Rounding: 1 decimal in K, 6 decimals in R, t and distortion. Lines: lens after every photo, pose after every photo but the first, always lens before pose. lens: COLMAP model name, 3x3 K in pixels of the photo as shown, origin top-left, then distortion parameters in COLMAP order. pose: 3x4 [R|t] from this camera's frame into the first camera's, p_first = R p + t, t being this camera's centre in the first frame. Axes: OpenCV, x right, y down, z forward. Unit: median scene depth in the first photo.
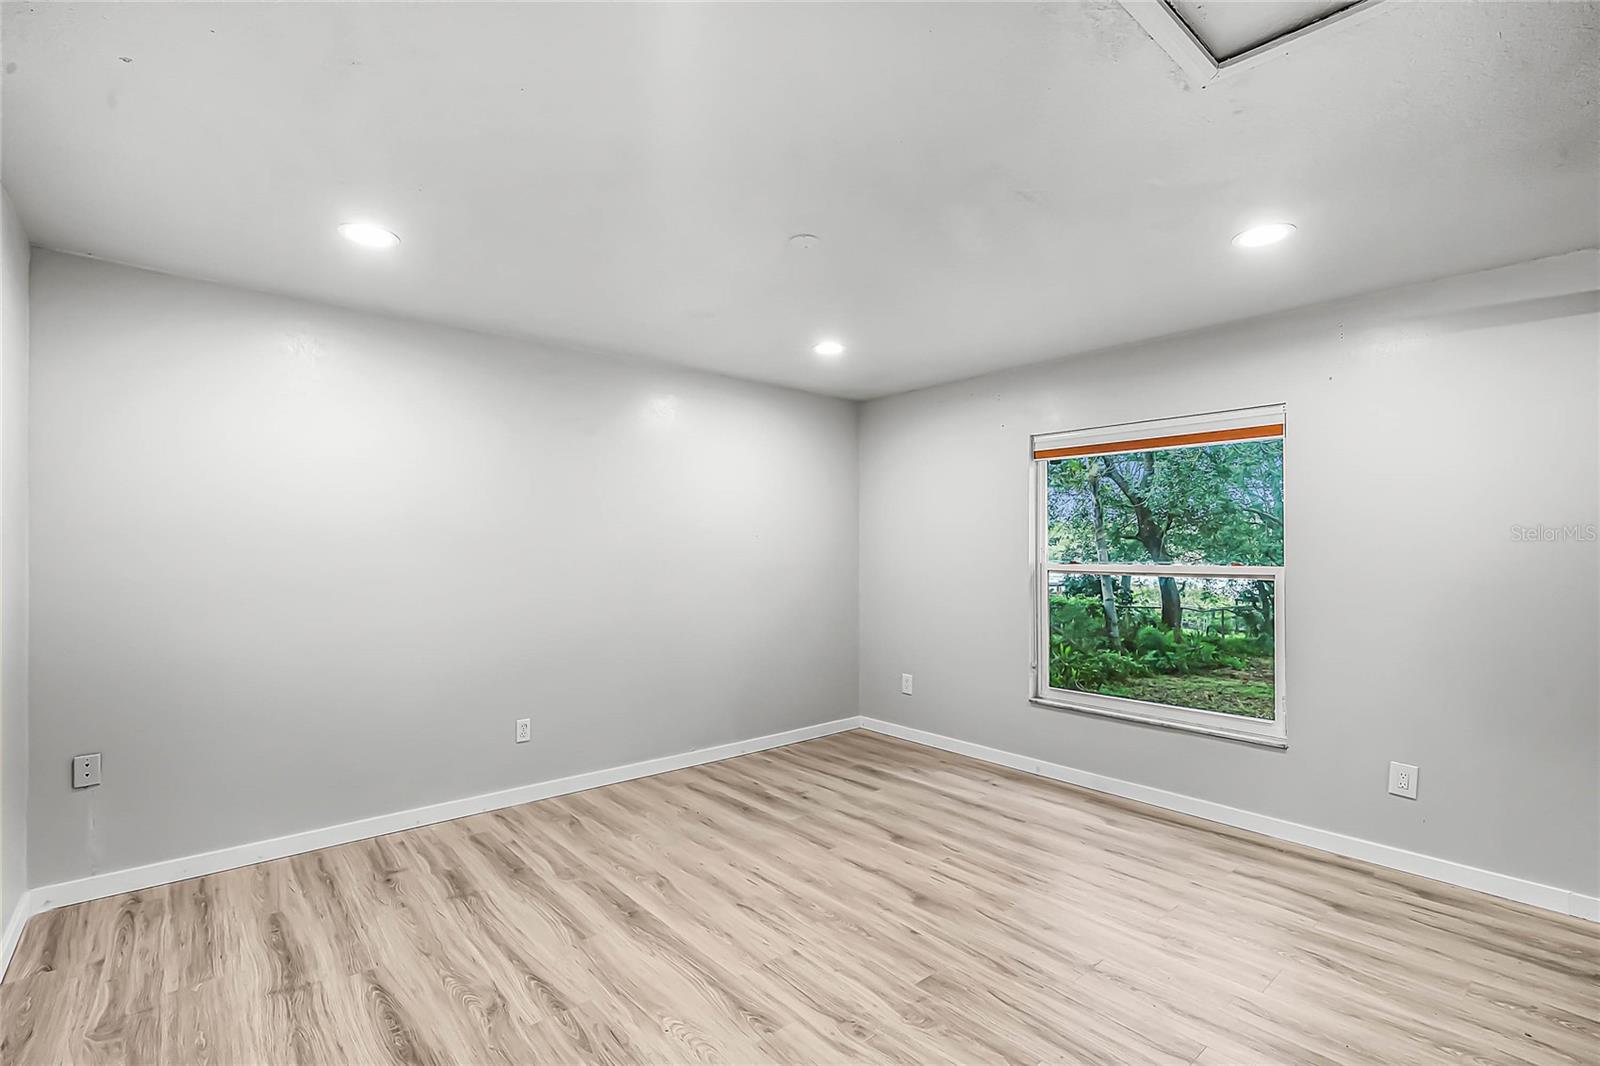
lens RADIAL K [[723.2, 0, 798.0], [0, 723.2, 539.3], [0, 0, 1]] dist [-0.003182, 0.000131]
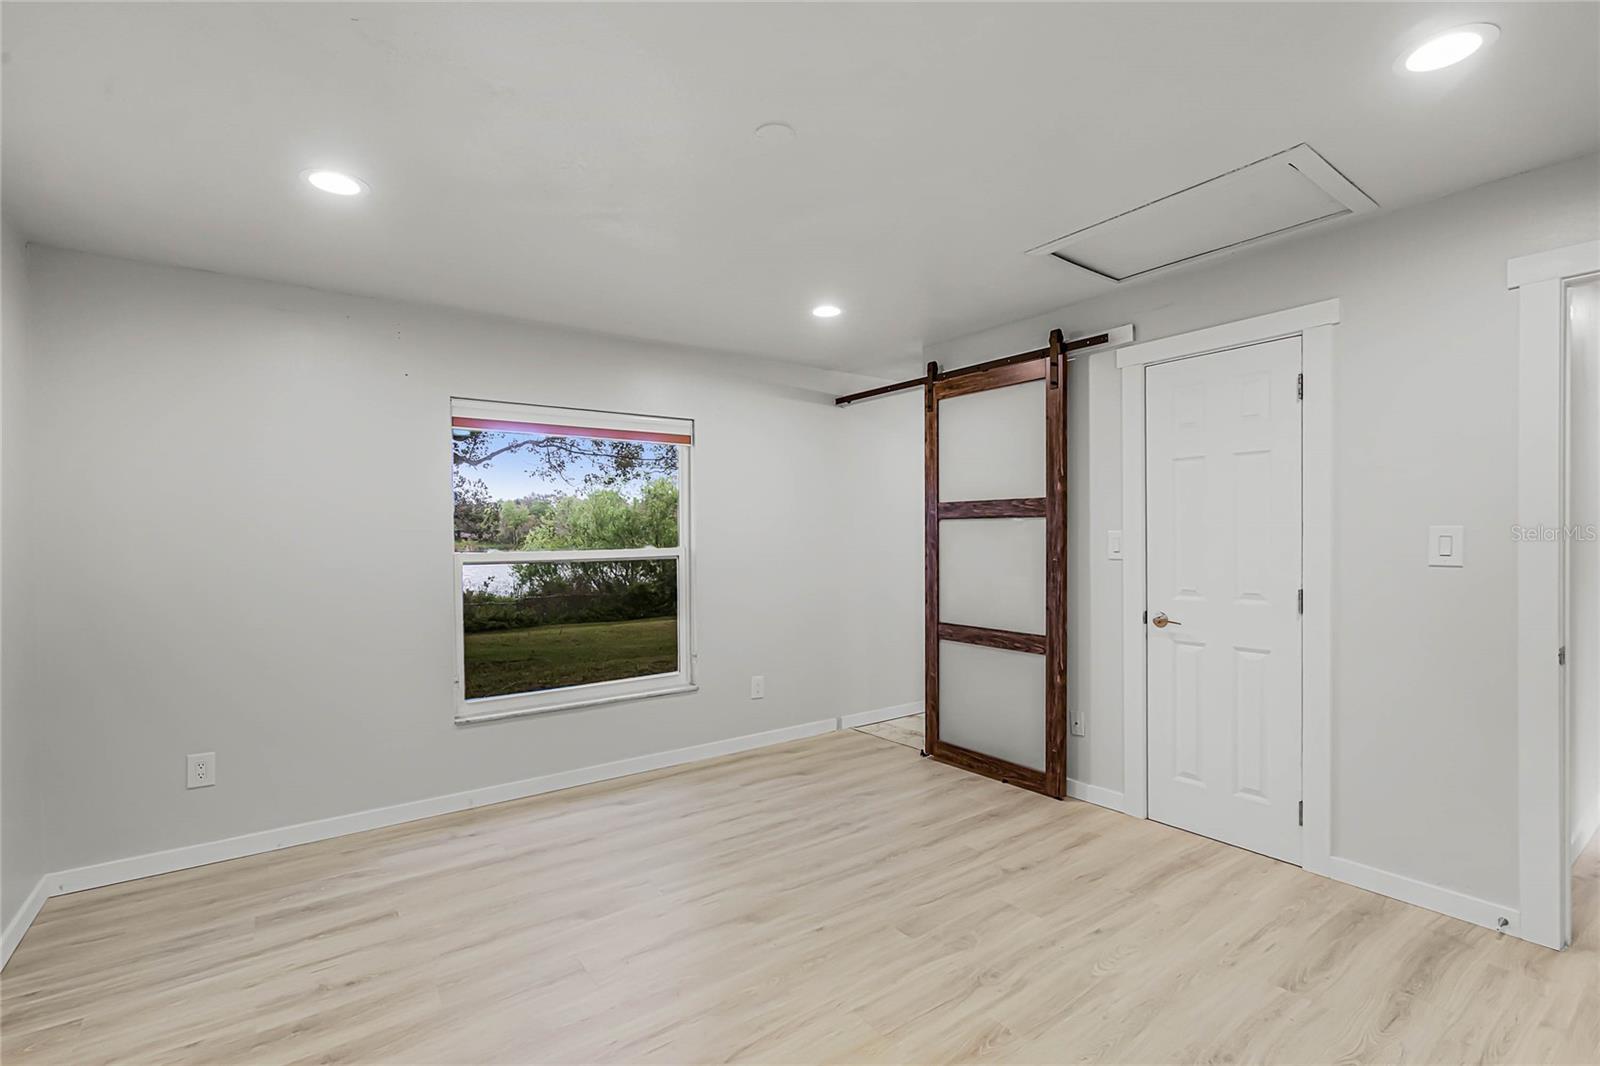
lens RADIAL K [[723.2, 0, 798.0], [0, 723.2, 539.3], [0, 0, 1]] dist [-0.003182, 0.000131]
pose [[0.086848, -0.010604, 0.996165, -0.563599], [-0.003203, 0.999935, 0.010924, 0.001830], [-0.996216, -0.004140, 0.086808, 0.654740]]
